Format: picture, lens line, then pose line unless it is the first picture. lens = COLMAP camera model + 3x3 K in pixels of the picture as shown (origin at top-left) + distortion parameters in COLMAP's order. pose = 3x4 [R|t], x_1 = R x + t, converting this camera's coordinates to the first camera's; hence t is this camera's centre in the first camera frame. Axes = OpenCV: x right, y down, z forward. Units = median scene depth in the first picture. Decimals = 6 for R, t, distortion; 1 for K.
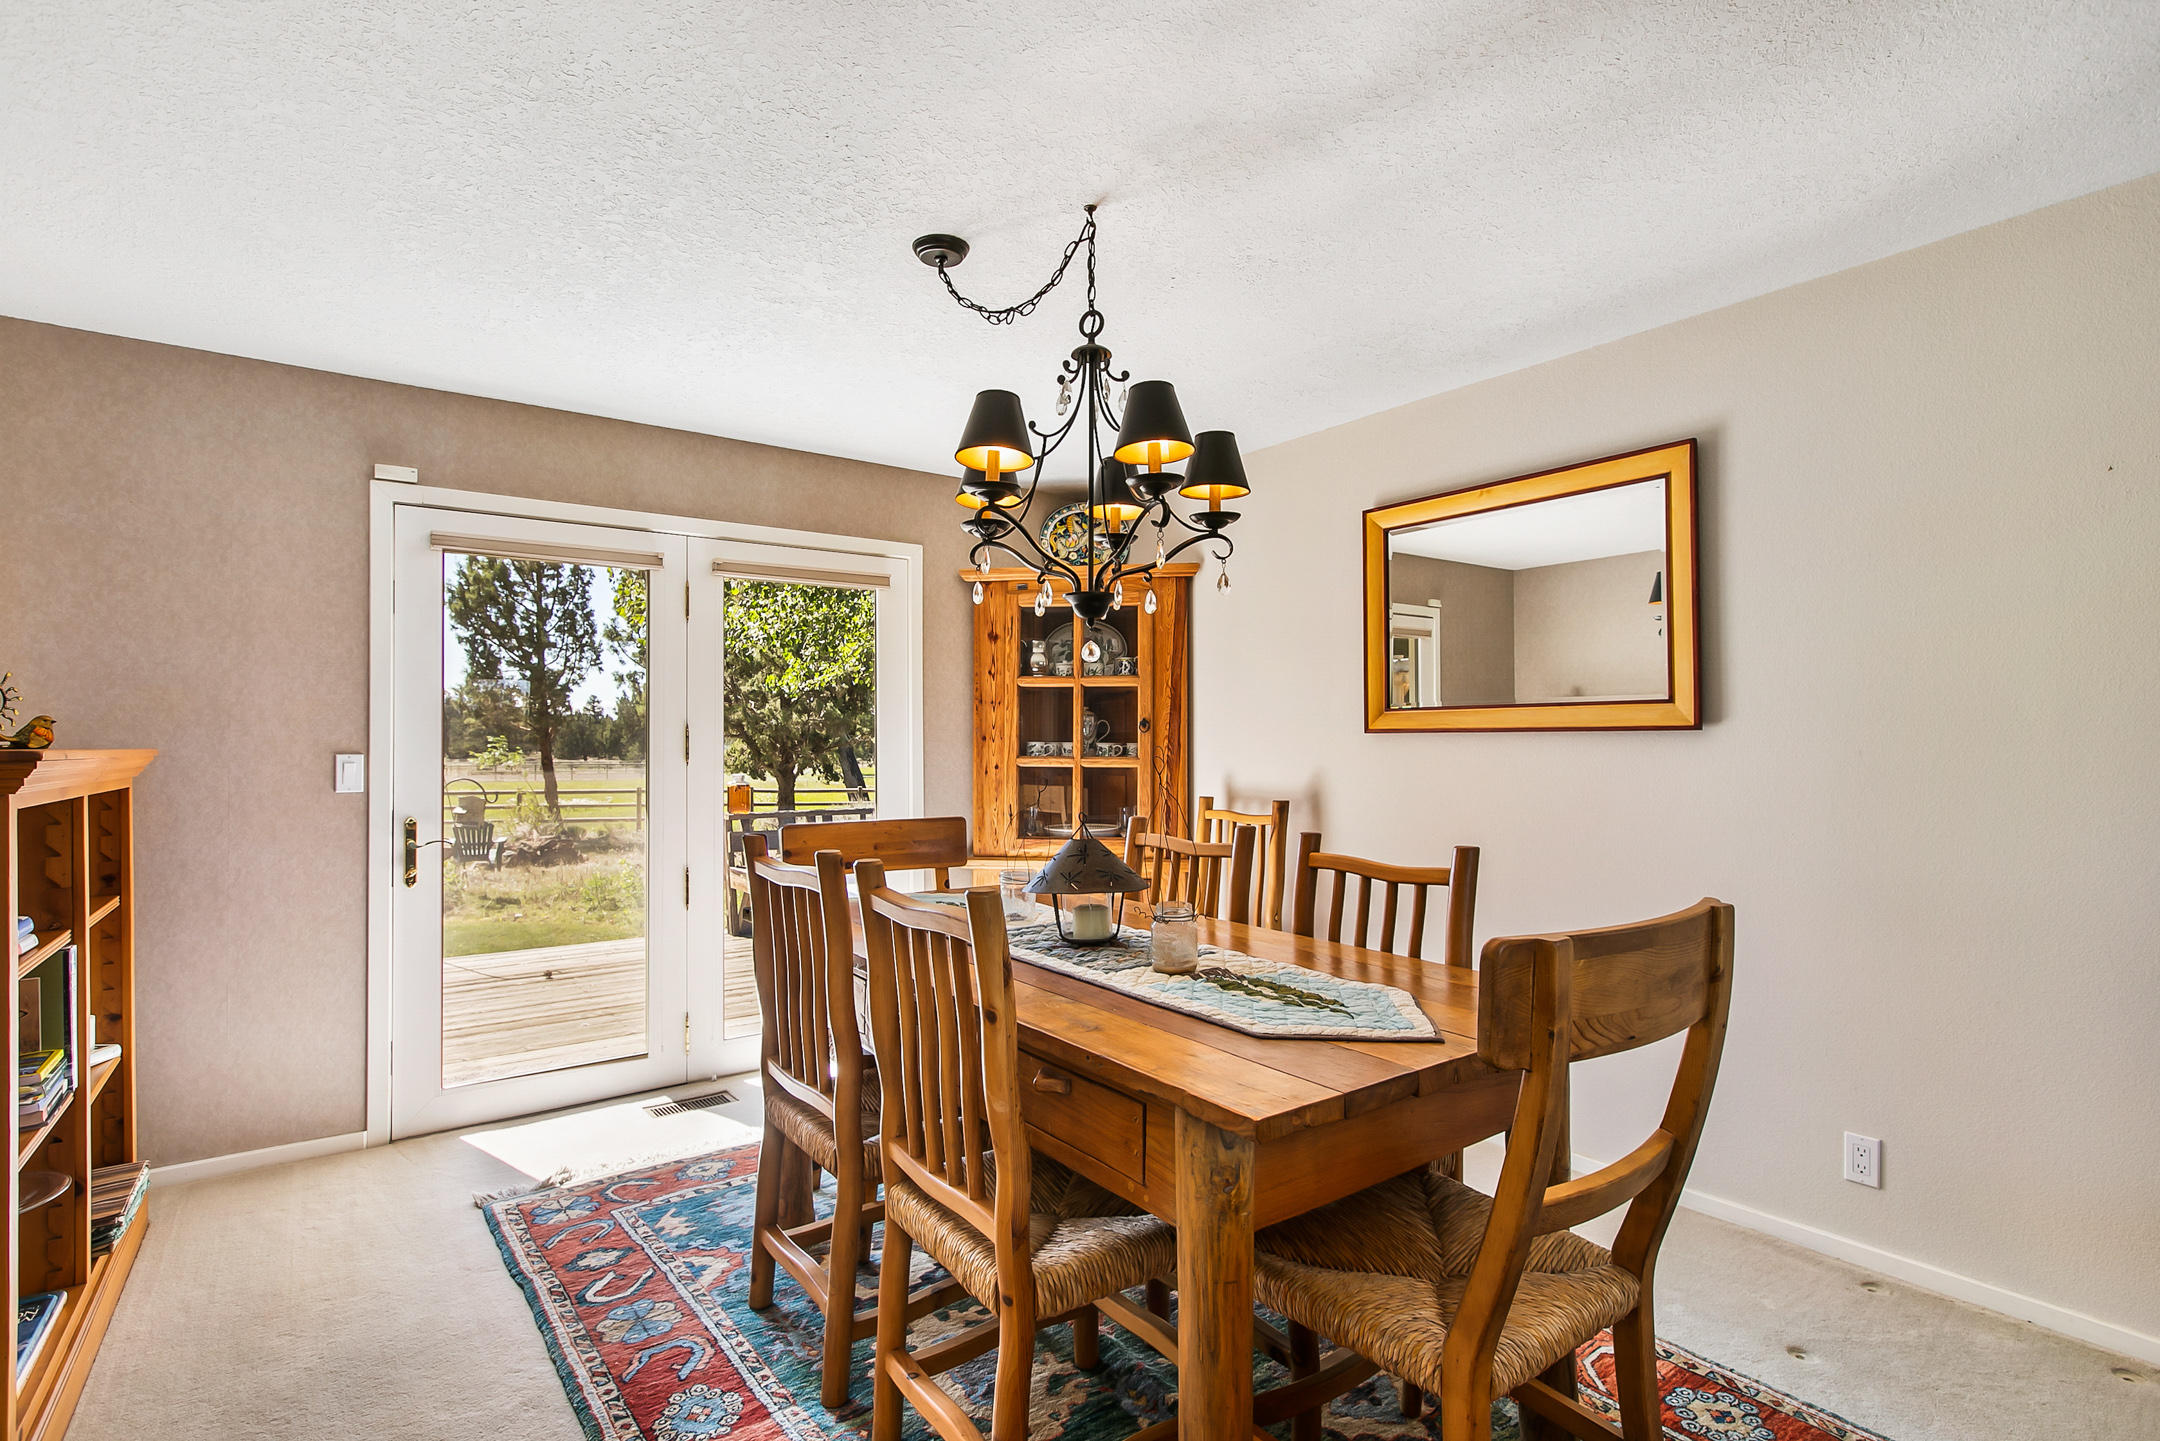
lens RADIAL K [[1034.8, 0, 1082.1], [0, 1034.8, 731.3], [0, 0, 1]] dist [-0.000051, -0.000018]
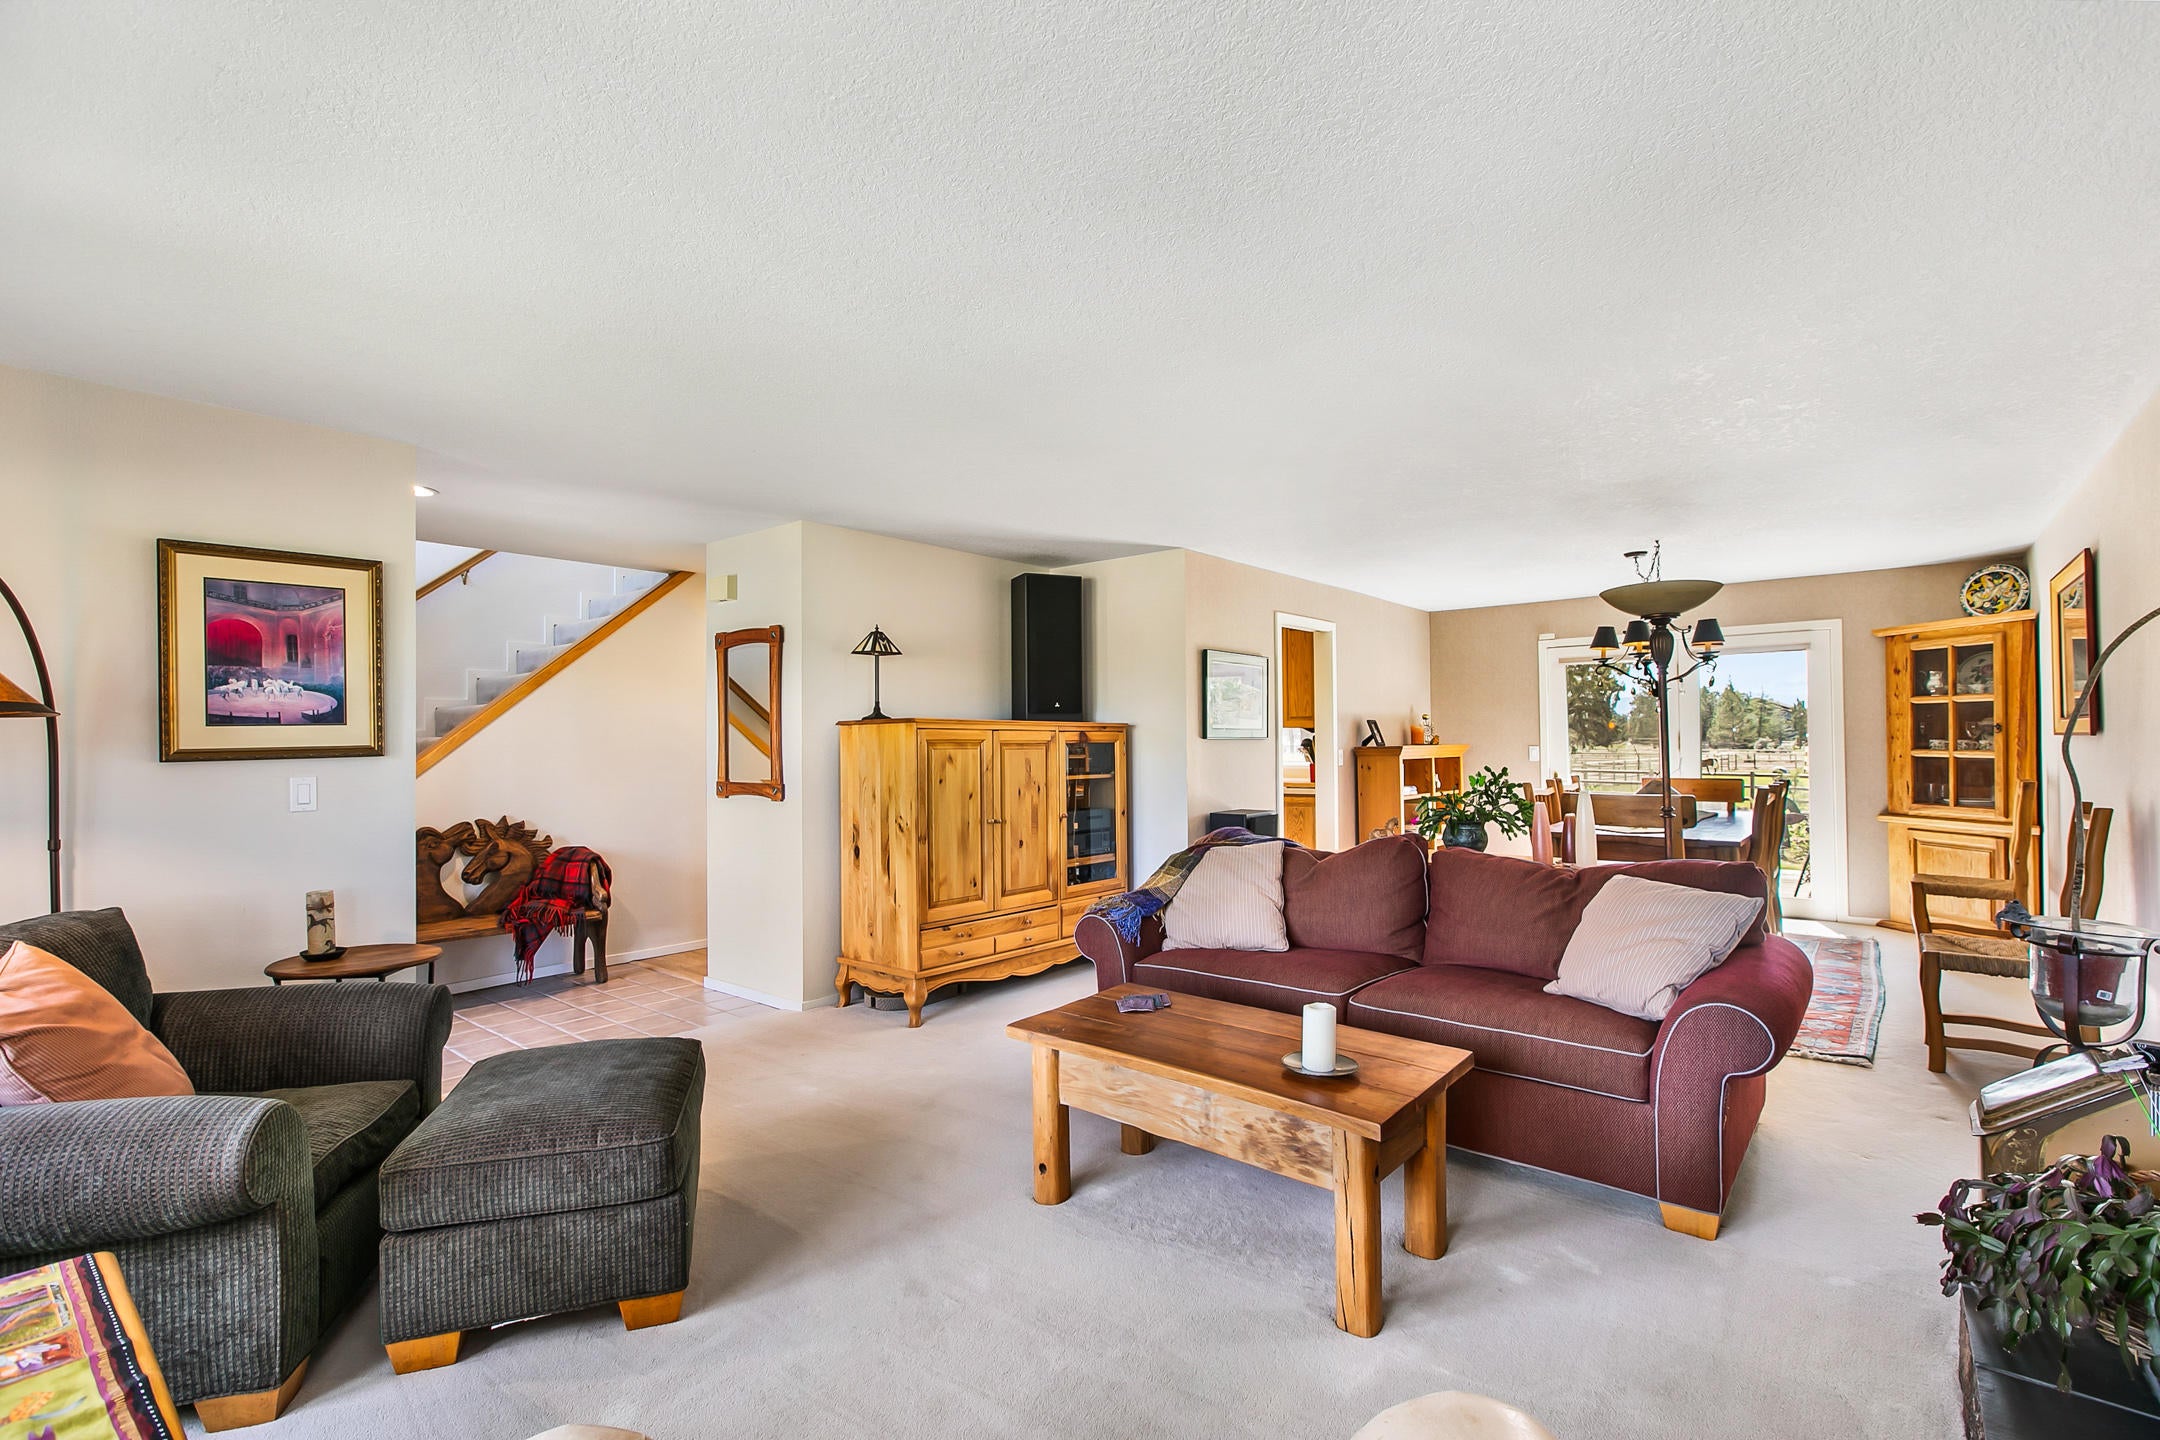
lens RADIAL K [[977.2, 0, 1082.5], [0, 977.2, 730.4], [0, 0, 1]] dist [-0.000464, -0.000022]
pose [[0.250323, -0.012589, -0.968081, 1.016383], [0.021741, 0.999736, -0.007379, -0.019451], [0.967918, -0.019200, 0.250530, -0.531753]]
